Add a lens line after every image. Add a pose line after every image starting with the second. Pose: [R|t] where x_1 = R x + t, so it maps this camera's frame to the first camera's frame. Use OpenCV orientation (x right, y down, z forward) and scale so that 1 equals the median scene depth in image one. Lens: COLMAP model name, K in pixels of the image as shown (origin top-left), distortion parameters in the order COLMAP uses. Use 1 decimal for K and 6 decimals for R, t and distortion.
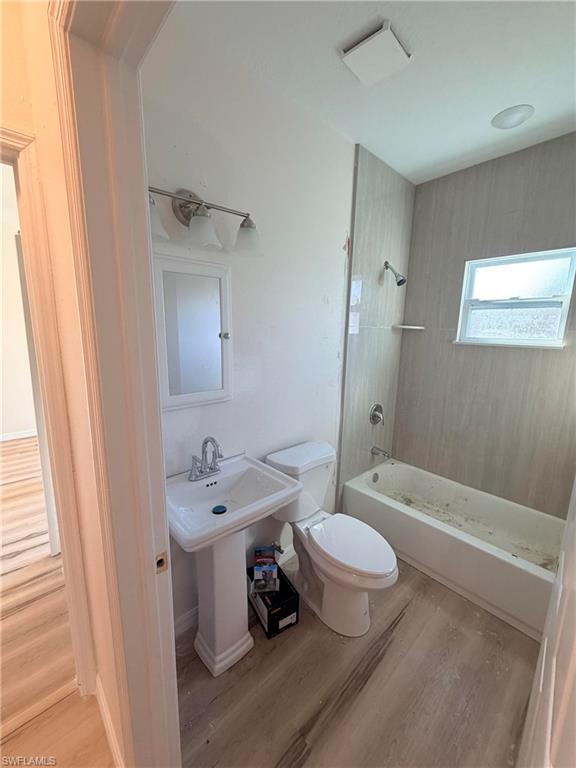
lens RADIAL K [[306.6, 0, 285.4], [0, 306.6, 382.2], [0, 0, 1]] dist [0.000208, 0.000151]
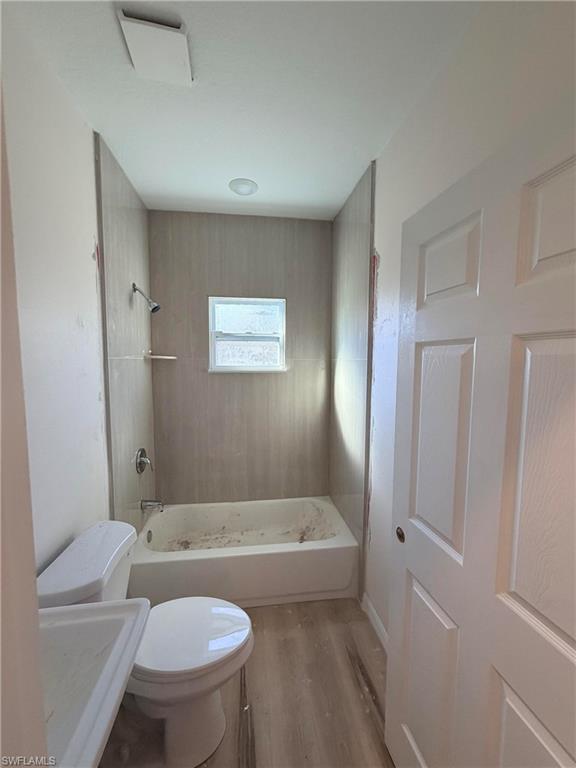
lens RADIAL K [[306.6, 0, 291.2], [0, 306.6, 381.9], [0, 0, 1]] dist [0.000208, 0.000151]
pose [[0.561523, -0.082341, 0.823354, -0.174005], [0.153365, 0.988153, -0.005772, -0.048788], [-0.813124, 0.129515, 0.567499, 0.199166]]
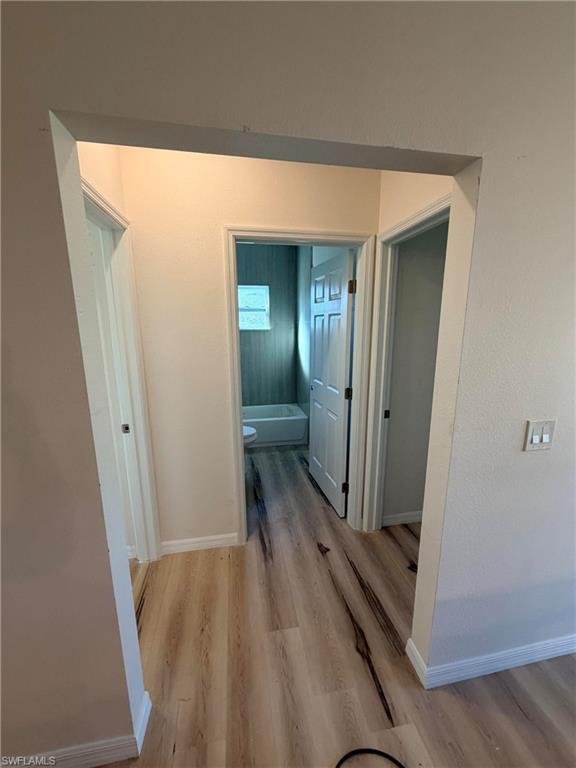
lens RADIAL K [[306.6, 0, 289.5], [0, 306.6, 383.5], [0, 0, 1]] dist [0.000208, 0.000151]
pose [[0.532217, -0.187208, 0.825650, -0.865357], [0.163300, 0.979631, 0.116858, 0.033061], [-0.830709, 0.072635, 0.551948, -0.309098]]
